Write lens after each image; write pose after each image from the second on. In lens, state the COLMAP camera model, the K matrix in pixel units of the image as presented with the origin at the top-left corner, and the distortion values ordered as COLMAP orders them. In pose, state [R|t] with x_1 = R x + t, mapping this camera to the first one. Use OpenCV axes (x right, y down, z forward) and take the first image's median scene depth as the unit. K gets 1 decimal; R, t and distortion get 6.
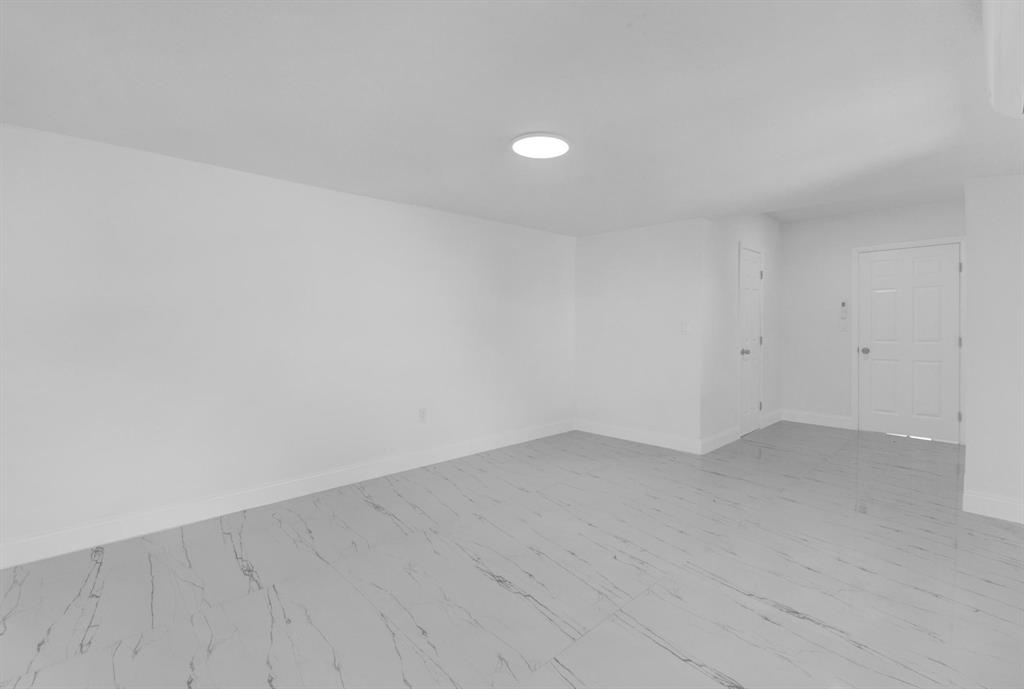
lens RADIAL K [[423.5, 0, 510.7], [0, 423.5, 317.6], [0, 0, 1]] dist [0.000537, 0.000088]
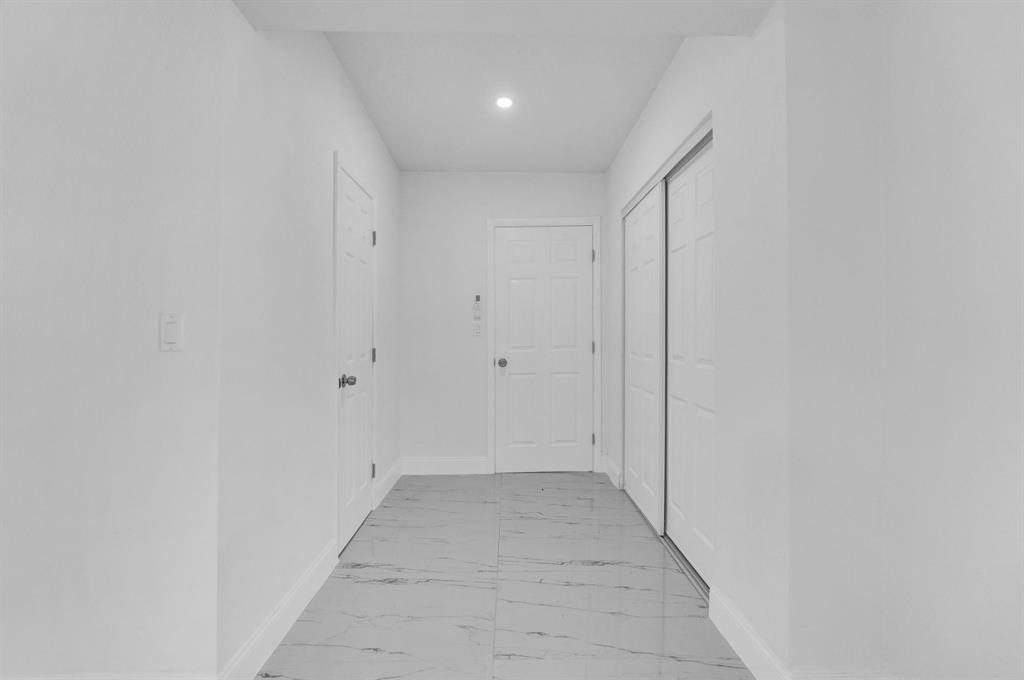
lens RADIAL K [[410.2, 0, 499.5], [0, 410.2, 334.2], [0, 0, 1]] dist [0.000481, 0.000051]
pose [[0.652066, -0.009607, 0.758102, 0.301825], [0.000148, 0.999921, 0.012545, 0.020426], [-0.758162, -0.008068, 0.652016, 0.543705]]
